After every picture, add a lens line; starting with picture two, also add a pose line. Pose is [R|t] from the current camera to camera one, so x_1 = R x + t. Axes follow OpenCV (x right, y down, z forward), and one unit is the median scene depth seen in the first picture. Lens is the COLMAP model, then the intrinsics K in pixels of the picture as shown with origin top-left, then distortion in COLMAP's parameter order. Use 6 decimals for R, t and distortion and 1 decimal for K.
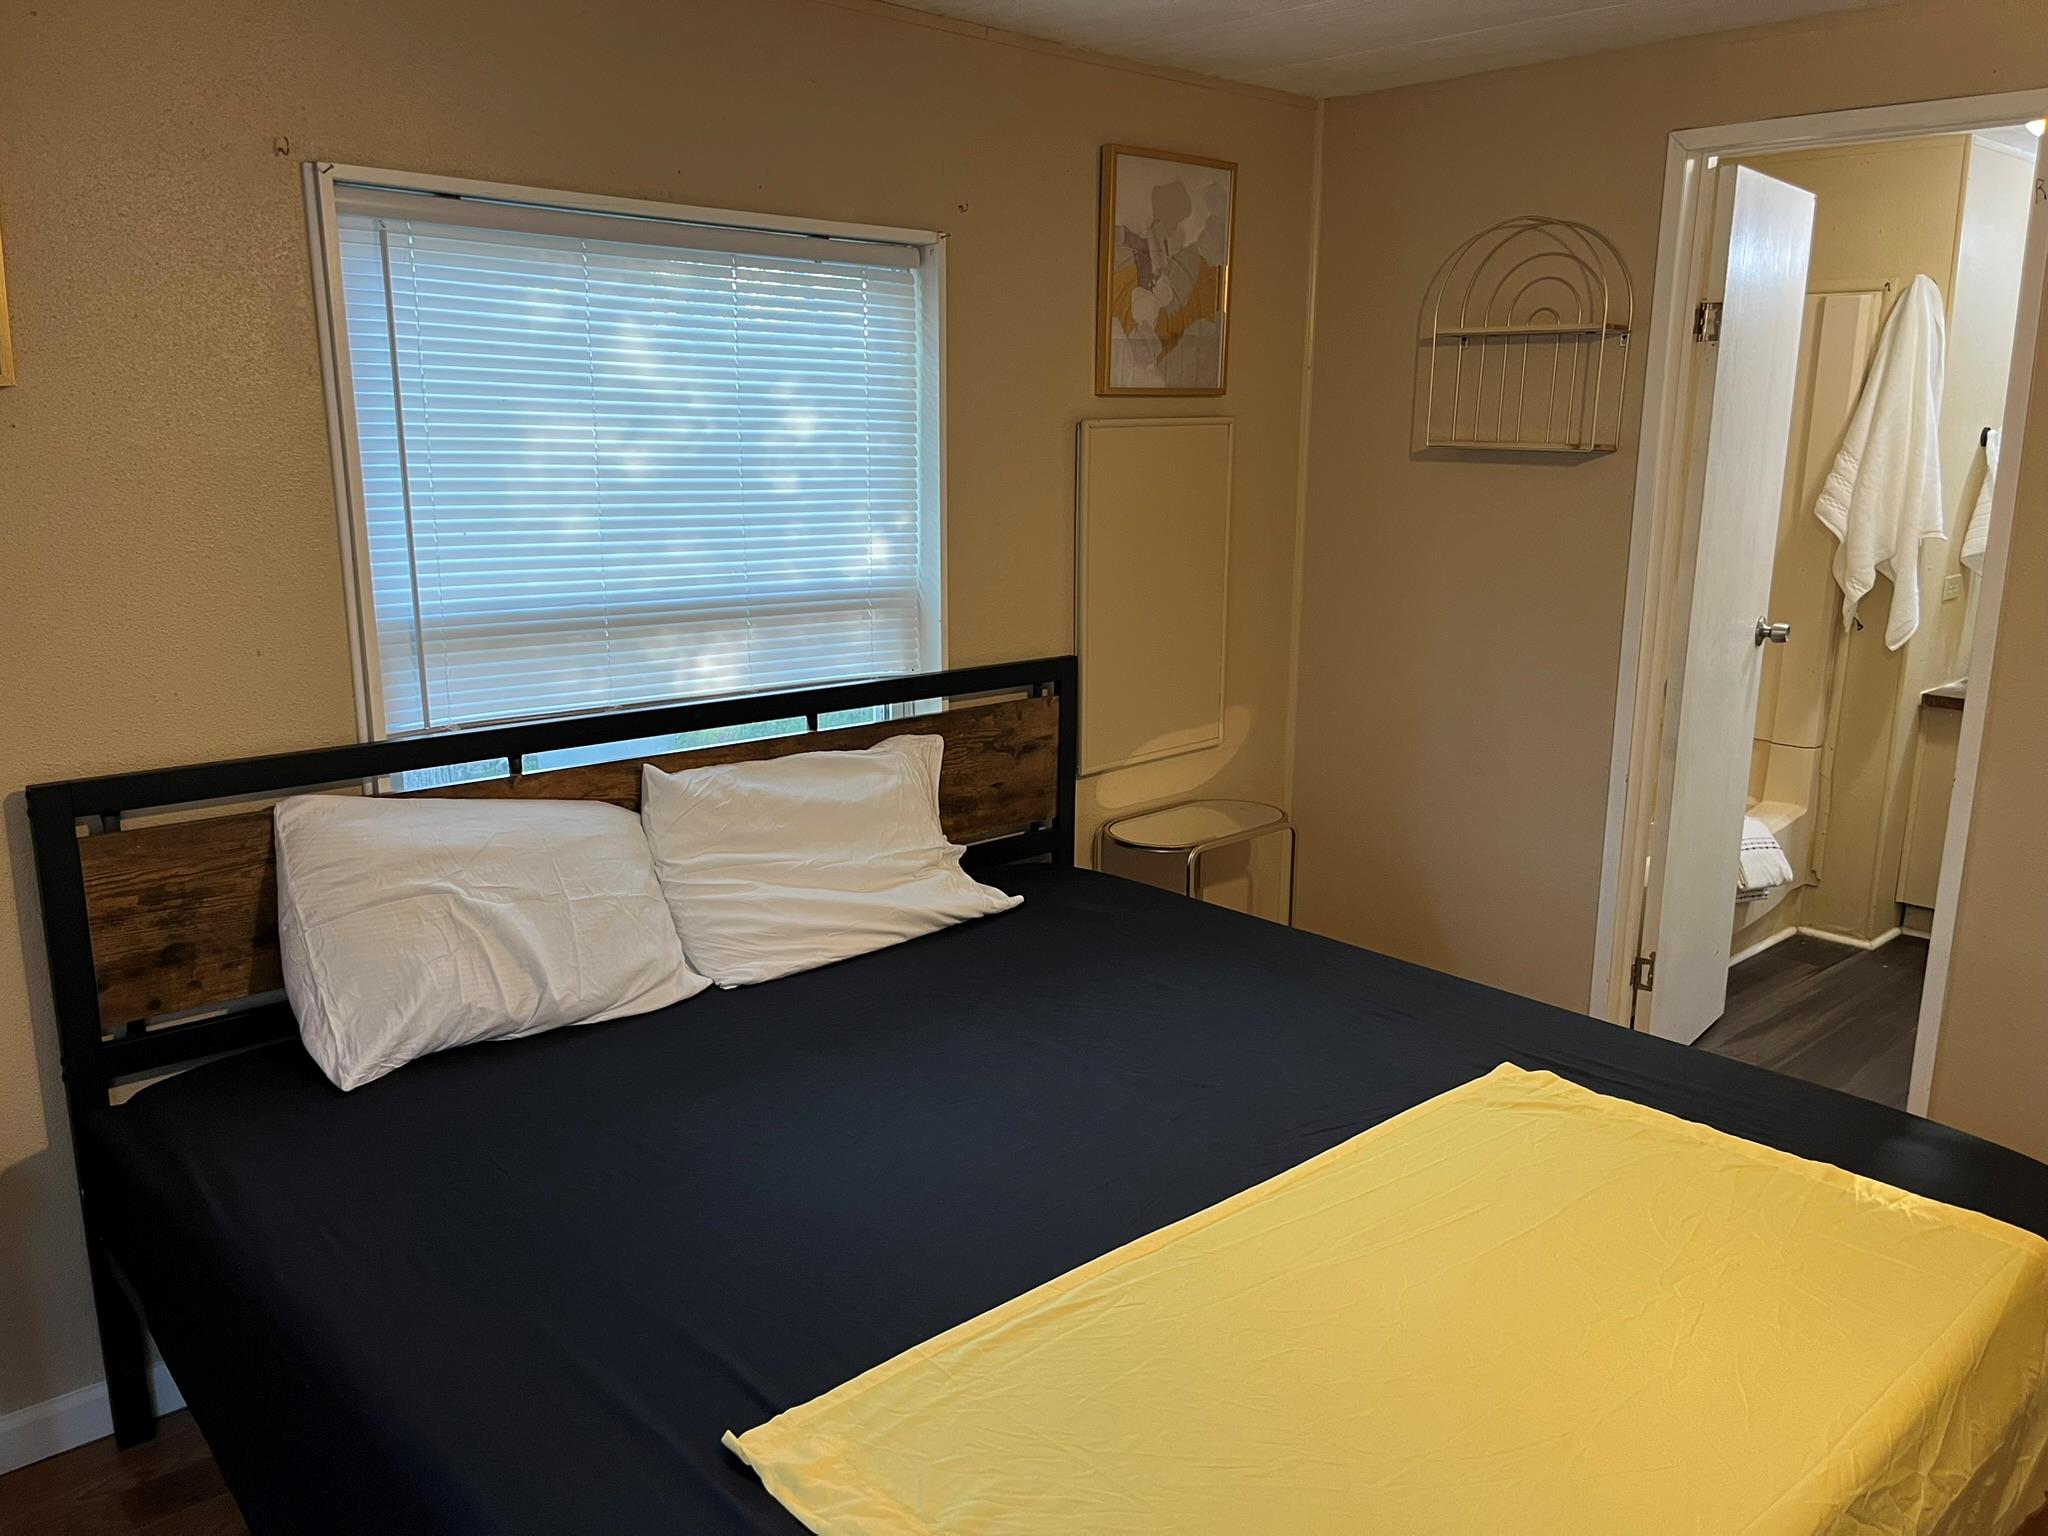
lens RADIAL K [[1554.3, 0, 1014.5], [0, 1554.3, 771.8], [0, 0, 1]] dist [0.057442, -0.074256]
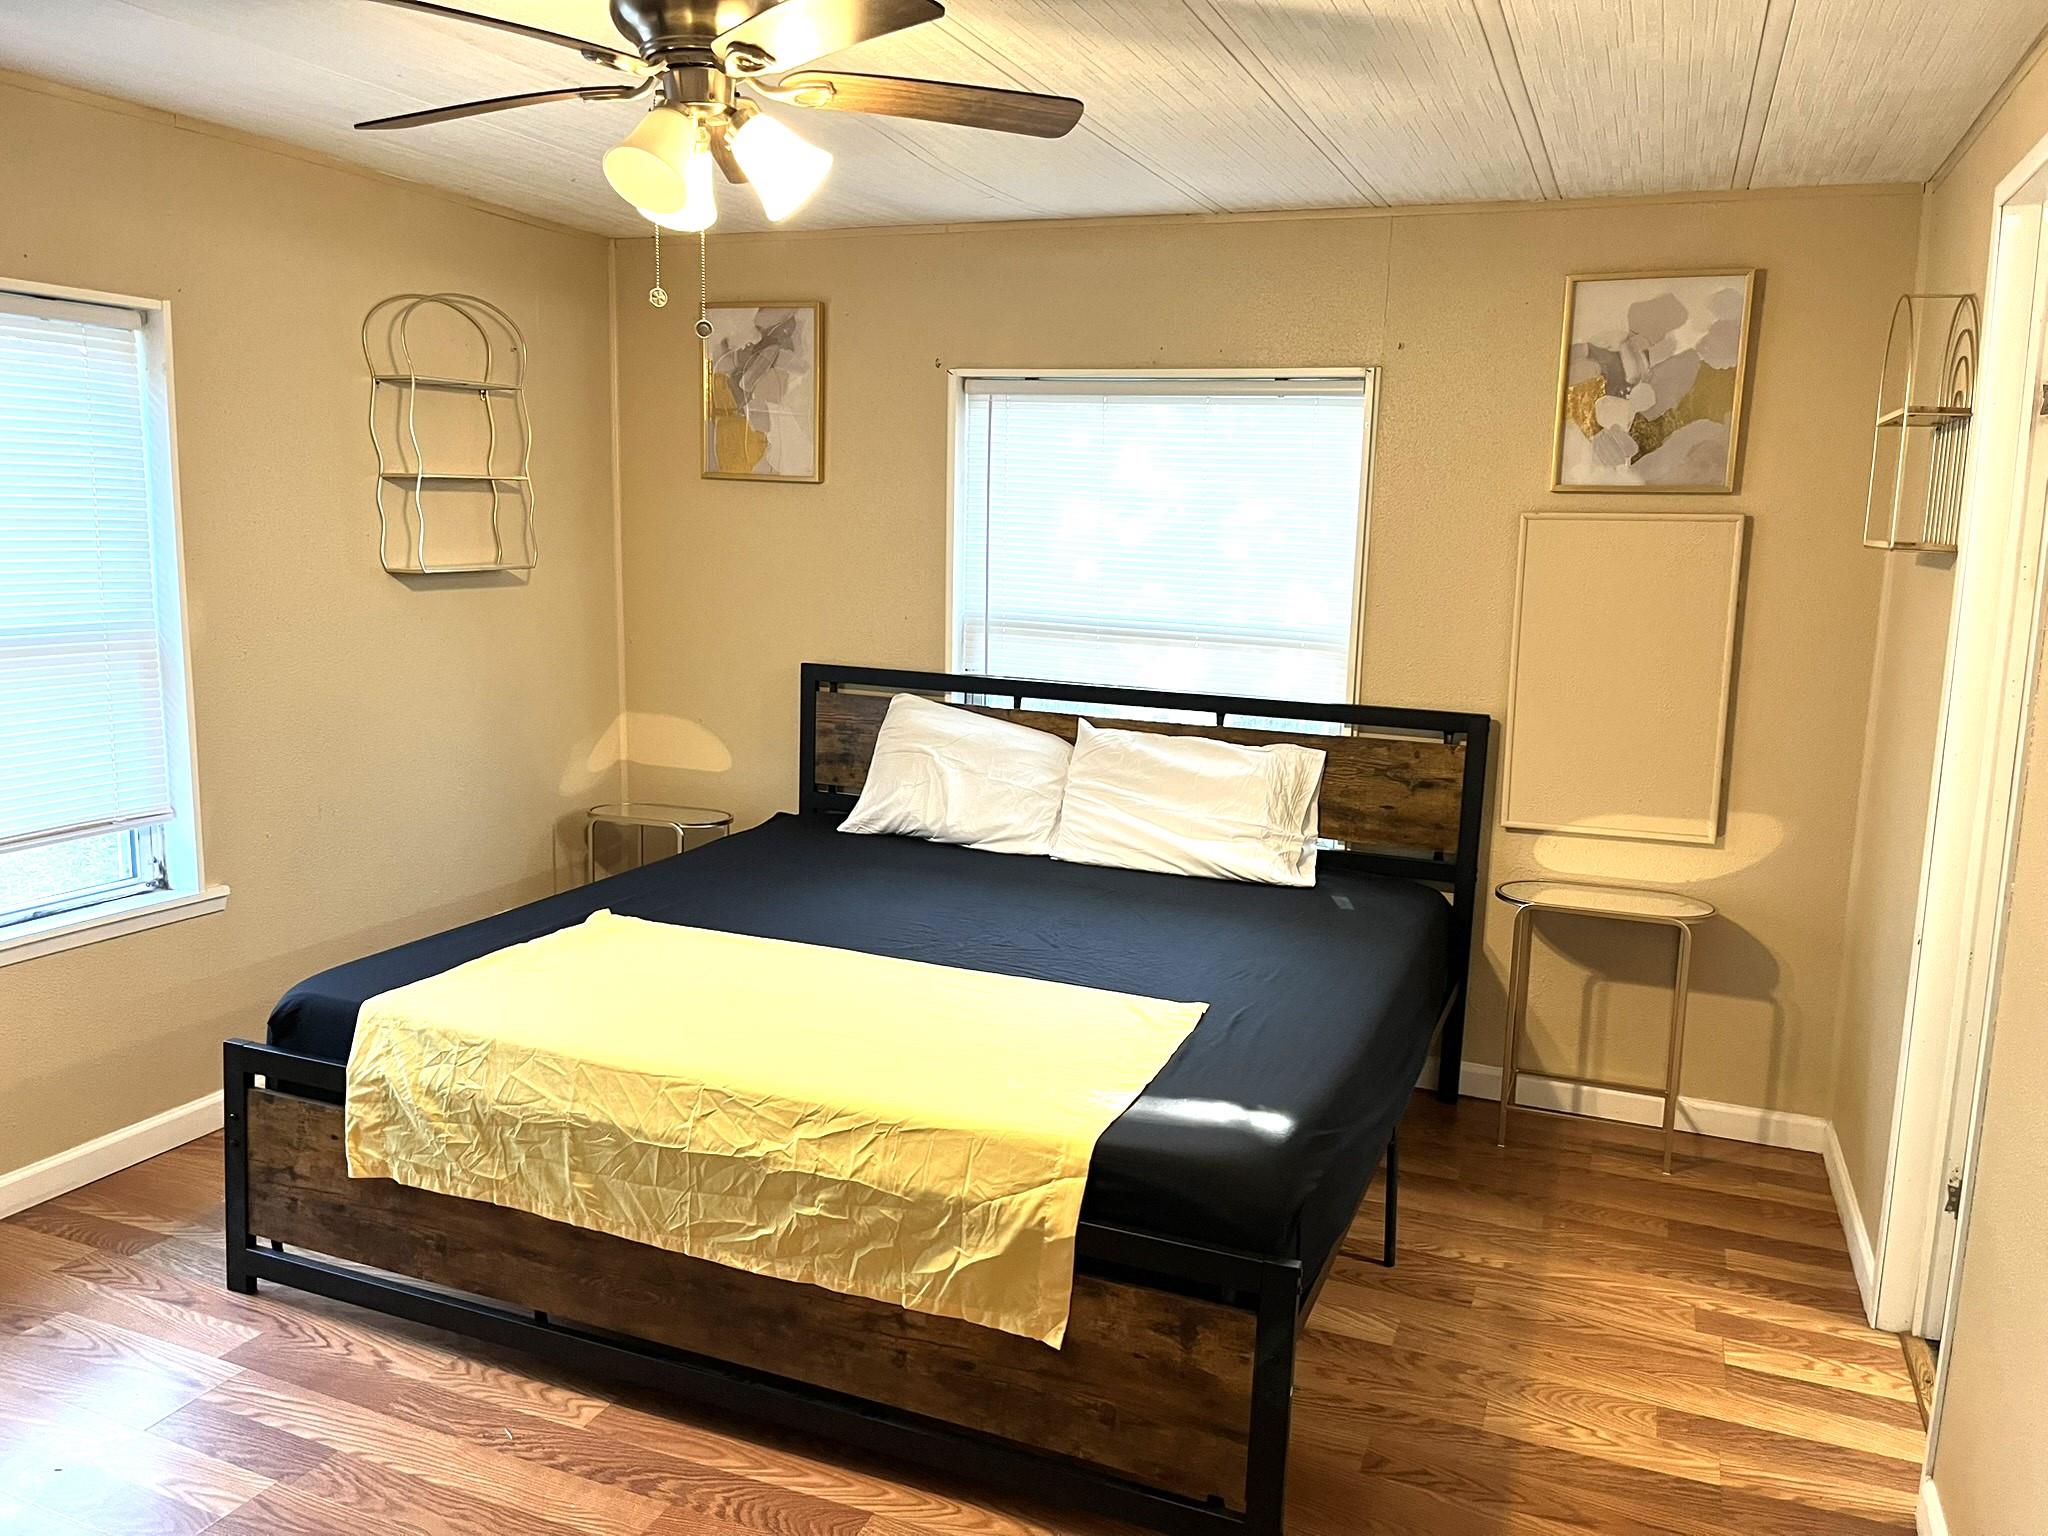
lens RADIAL K [[1554.3, 0, 1040.0], [0, 1554.3, 769.2], [0, 0, 1]] dist [0.057442, -0.074256]
pose [[0.442051, 0.150727, -0.884236, 1.040526], [-0.227193, 0.972451, 0.052185, -0.024516], [0.867741, 0.177823, 0.464117, 0.215629]]
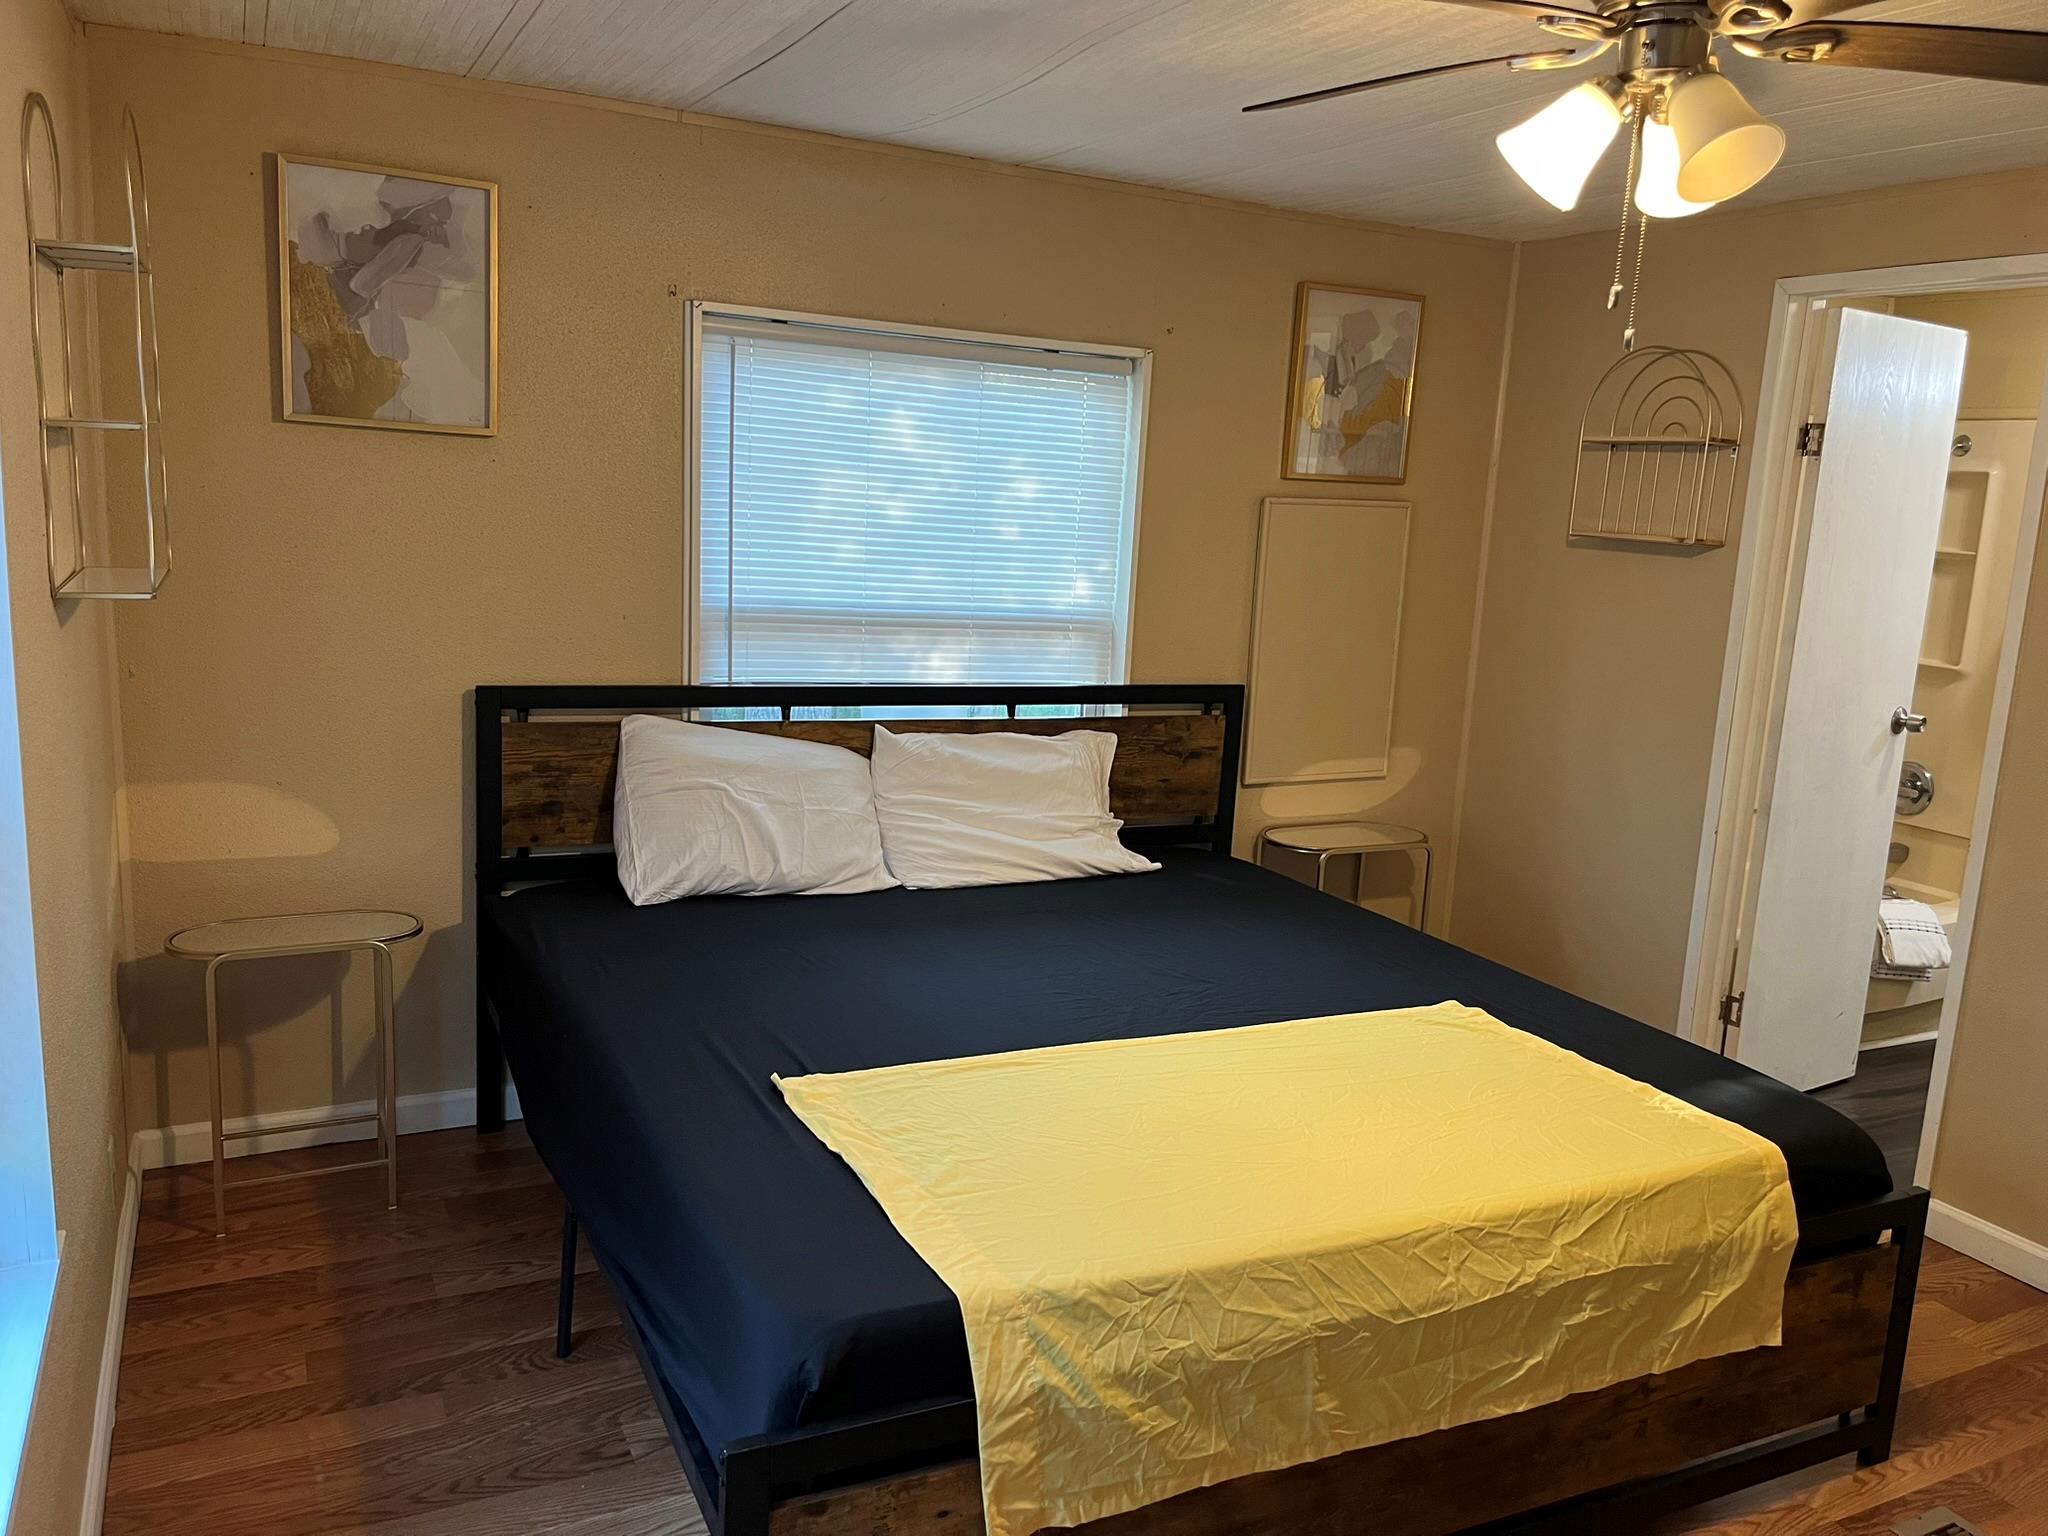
lens RADIAL K [[1554.3, 0, 1025.7], [0, 1554.3, 767.9], [0, 0, 1]] dist [0.057442, -0.074256]
pose [[0.960518, 0.094779, -0.261575, 0.231094], [-0.108603, 0.993325, -0.038876, 0.065878], [0.256145, 0.065749, 0.964400, -0.266546]]
